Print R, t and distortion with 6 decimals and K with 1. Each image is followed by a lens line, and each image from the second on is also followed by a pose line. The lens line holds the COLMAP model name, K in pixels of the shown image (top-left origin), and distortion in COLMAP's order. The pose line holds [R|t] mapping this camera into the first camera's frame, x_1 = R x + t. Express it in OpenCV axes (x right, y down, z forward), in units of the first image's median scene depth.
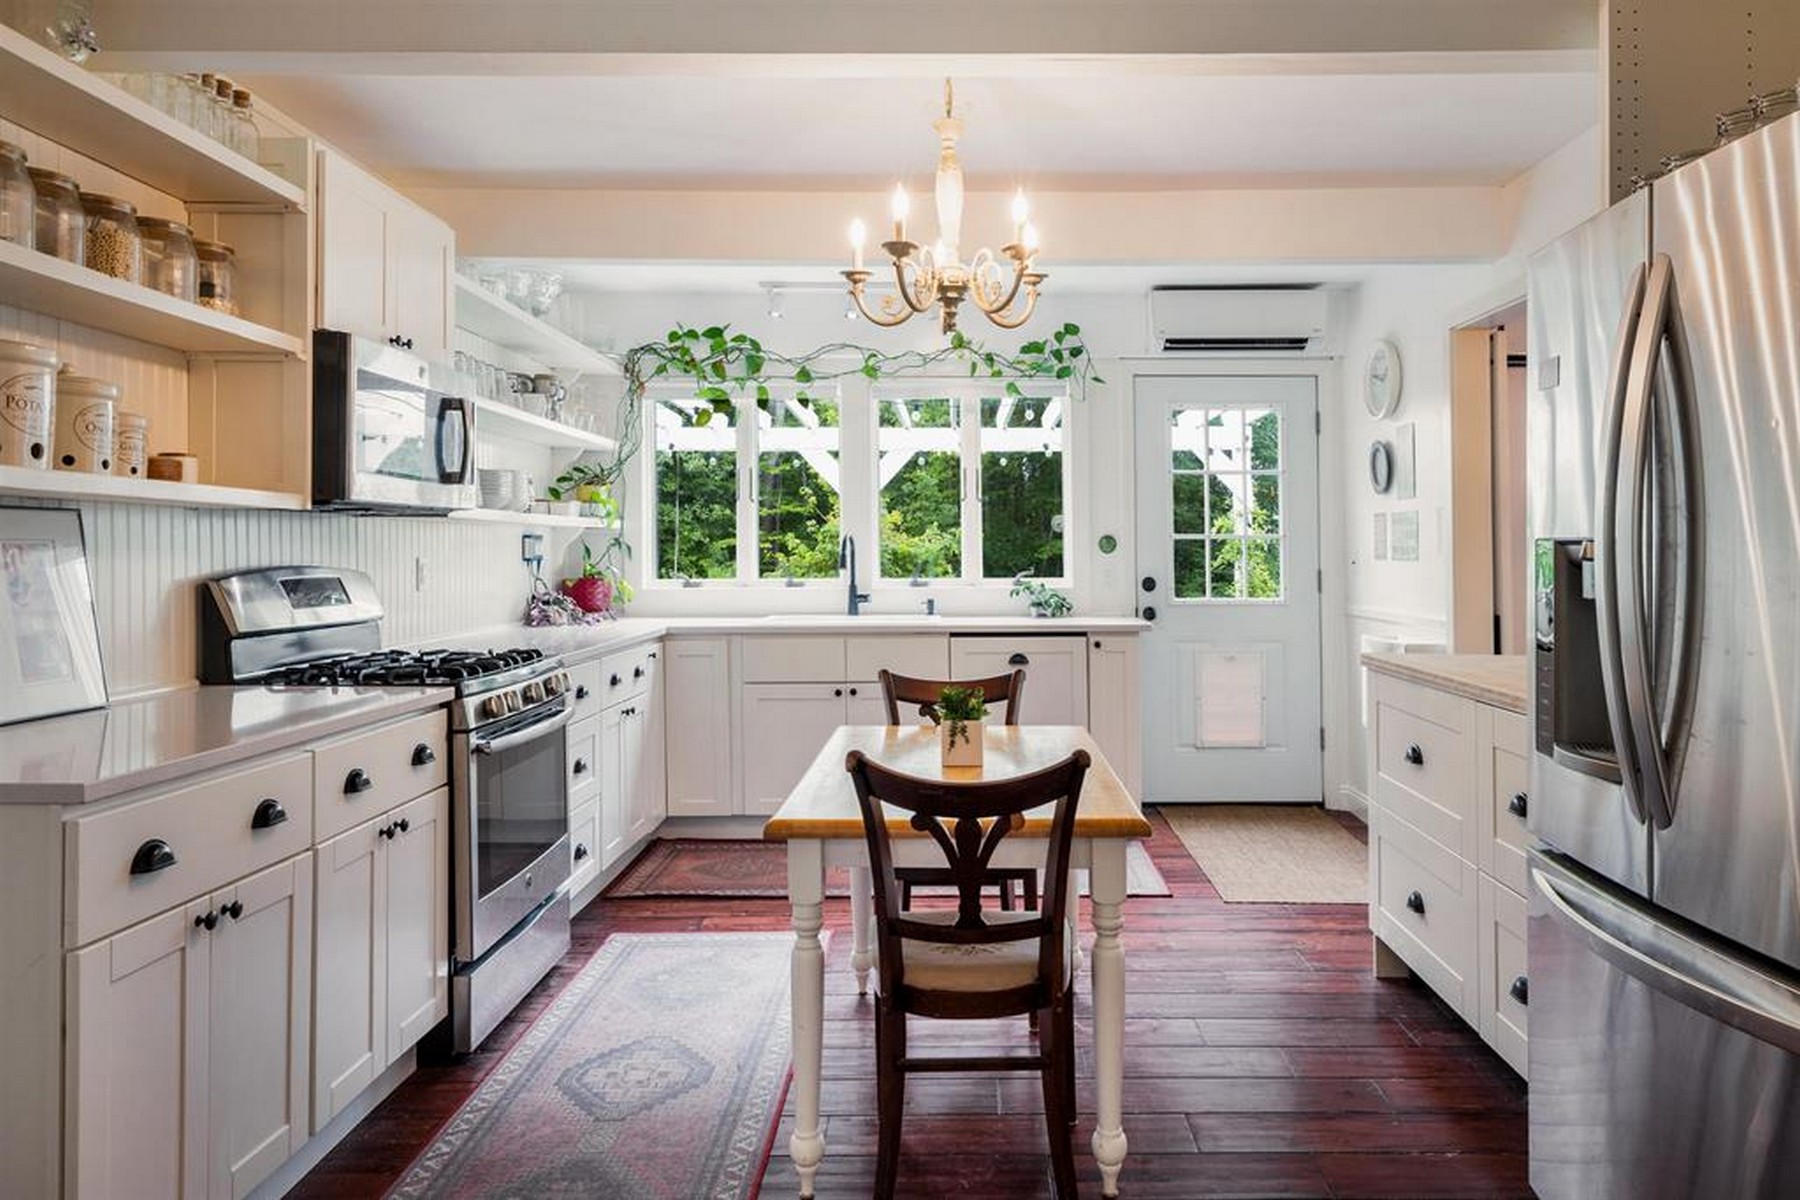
lens RADIAL K [[1174.7, 0, 936.0], [0, 1174.7, 530.6], [0, 0, 1]] dist [0.003538, 0.000561]
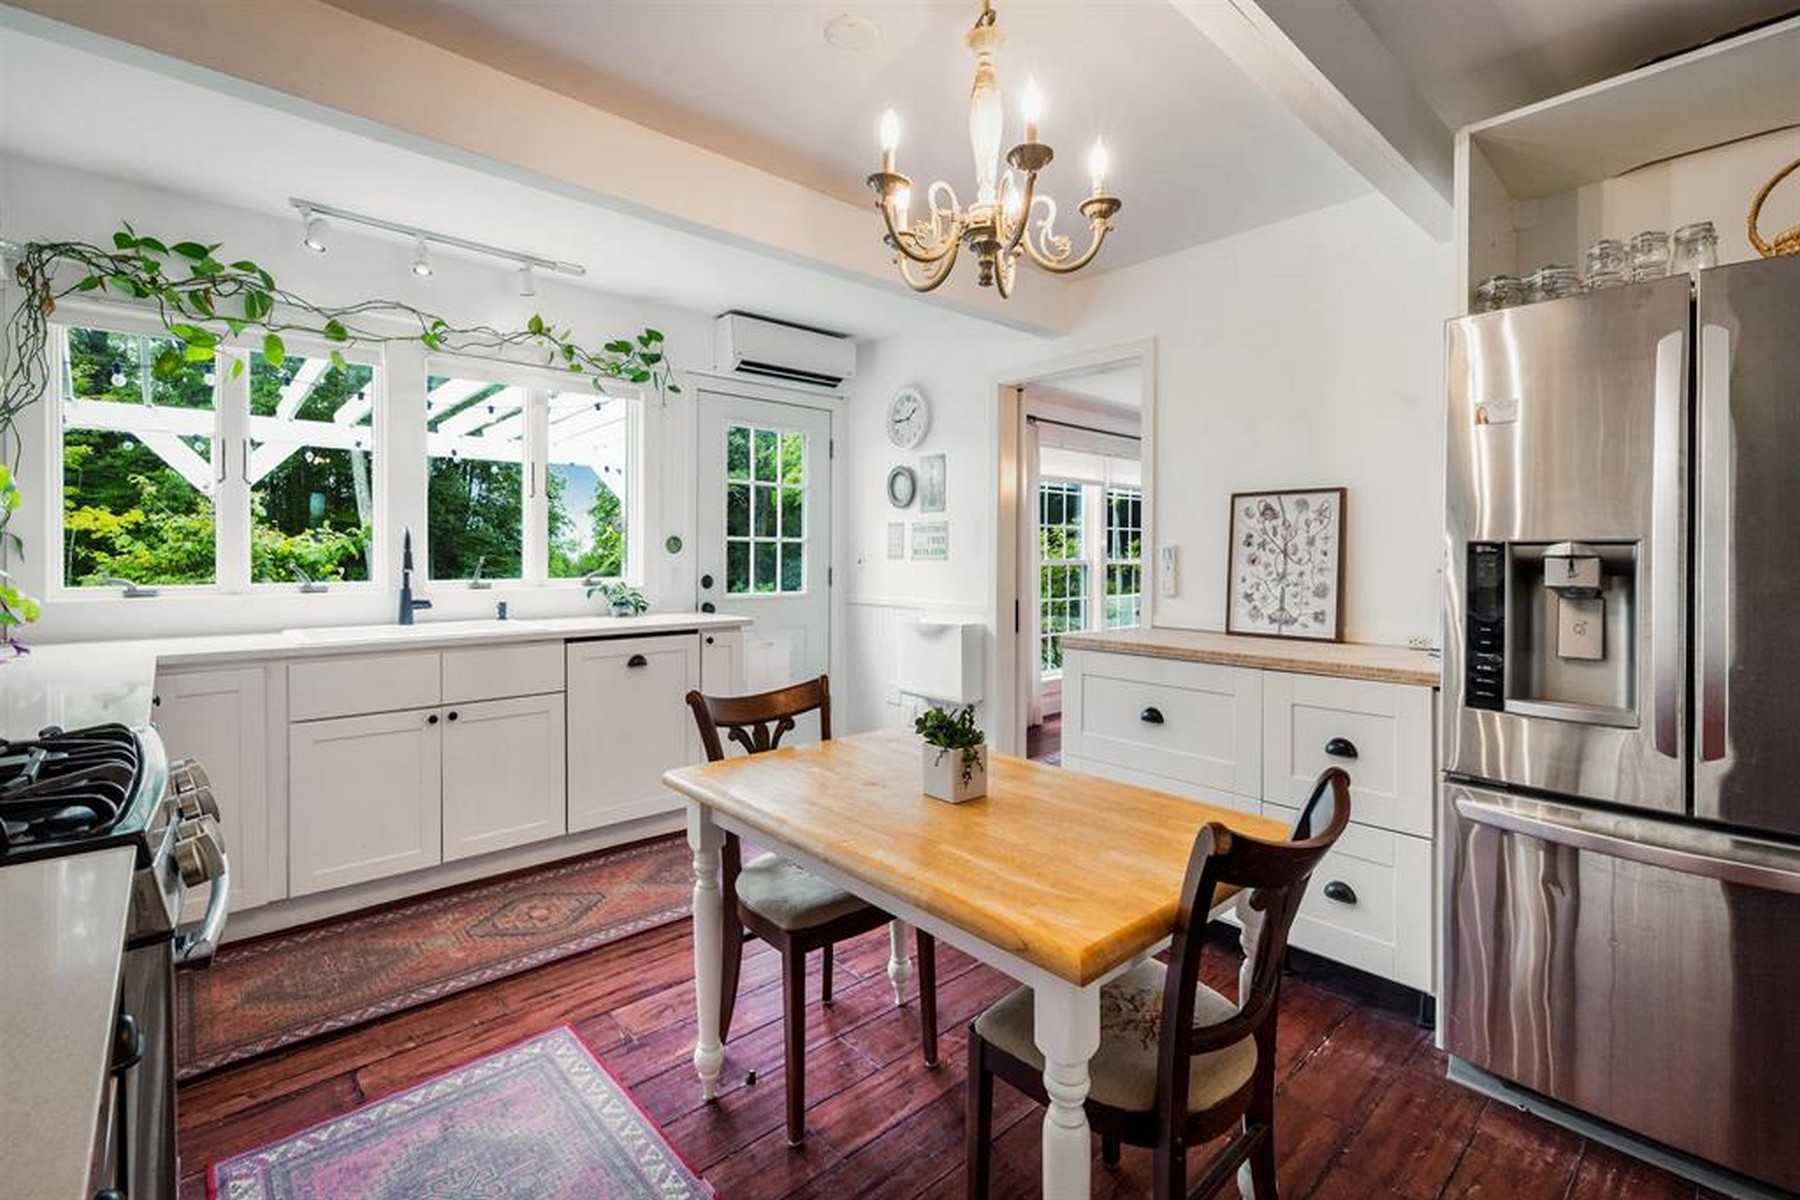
lens RADIAL K [[837.0, 0, 916.7], [0, 837.0, 548.6], [0, 0, 1]] dist [0.003515, -0.000006]
pose [[0.725057, 0.009286, 0.688627, -0.221015], [-0.016139, 0.999864, 0.003510, 0.008873], [-0.688500, -0.013659, 0.725108, 0.305613]]
